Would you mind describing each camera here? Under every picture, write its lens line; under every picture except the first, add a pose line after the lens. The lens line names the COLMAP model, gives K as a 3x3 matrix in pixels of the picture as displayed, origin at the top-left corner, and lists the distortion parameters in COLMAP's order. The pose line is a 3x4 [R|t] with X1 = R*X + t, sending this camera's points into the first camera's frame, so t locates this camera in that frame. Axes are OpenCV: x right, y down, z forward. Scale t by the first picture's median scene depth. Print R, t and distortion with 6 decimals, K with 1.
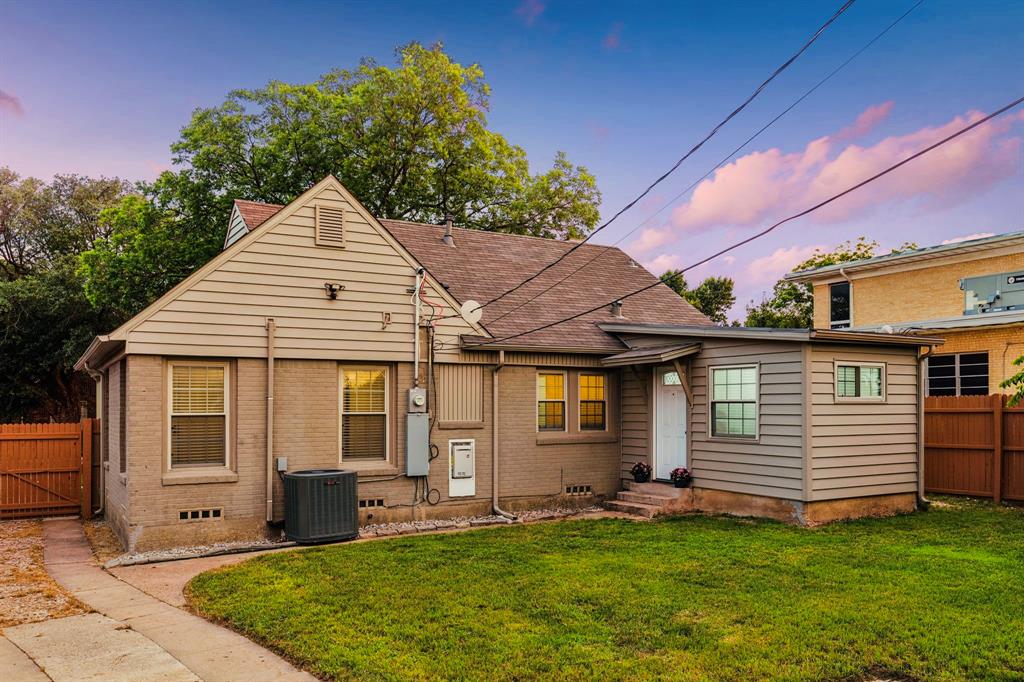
lens RADIAL K [[800.7, 0, 509.2], [0, 800.7, 397.6], [0, 0, 1]] dist [-0.001067, 0.000511]
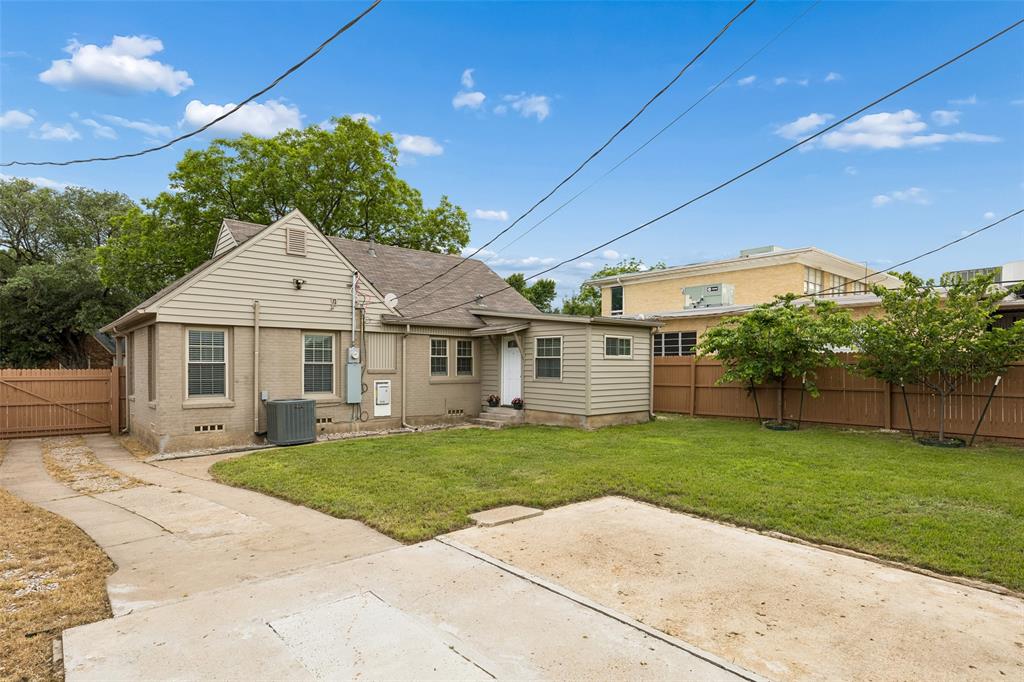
lens RADIAL K [[545.3, 0, 508.8], [0, 545.3, 374.0], [0, 0, 1]] dist [-0.002502, -0.000749]
pose [[0.982505, 0.003725, 0.186197, -0.014583], [-0.009235, 0.999544, 0.028734, 0.006440], [-0.186005, -0.029951, 0.982092, -0.109485]]
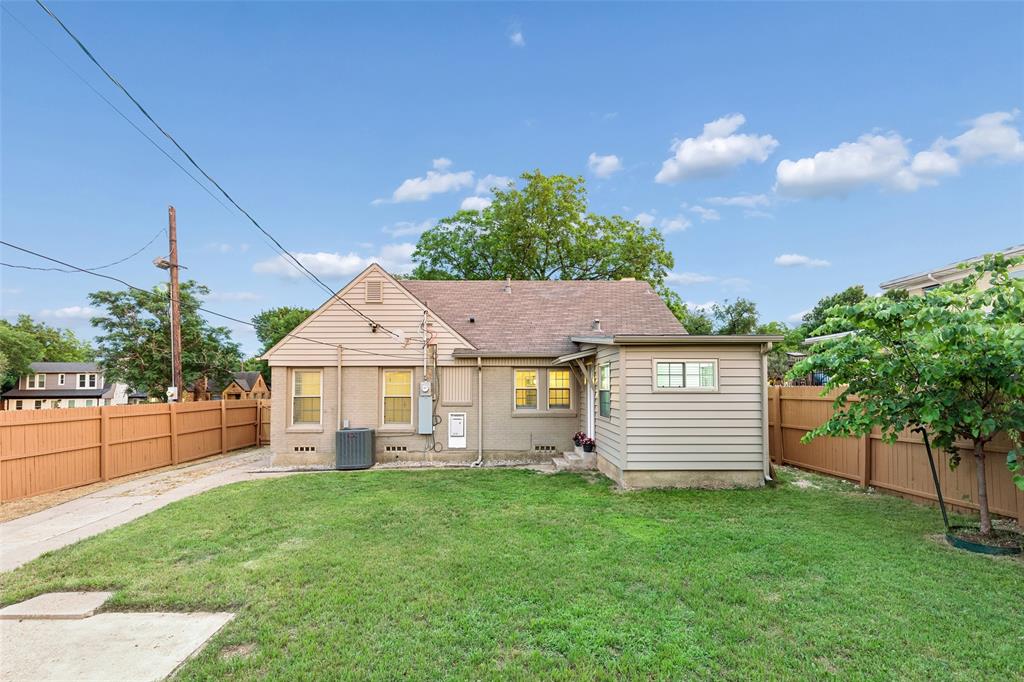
lens RADIAL K [[468.1, 0, 511.6], [0, 468.1, 362.9], [0, 0, 1]] dist [-0.000206, -0.000758]
pose [[0.871098, -0.024252, -0.490511, 0.516108], [0.004710, 0.999147, -0.041036, -0.009508], [0.491087, 0.033436, 0.870469, 0.229187]]
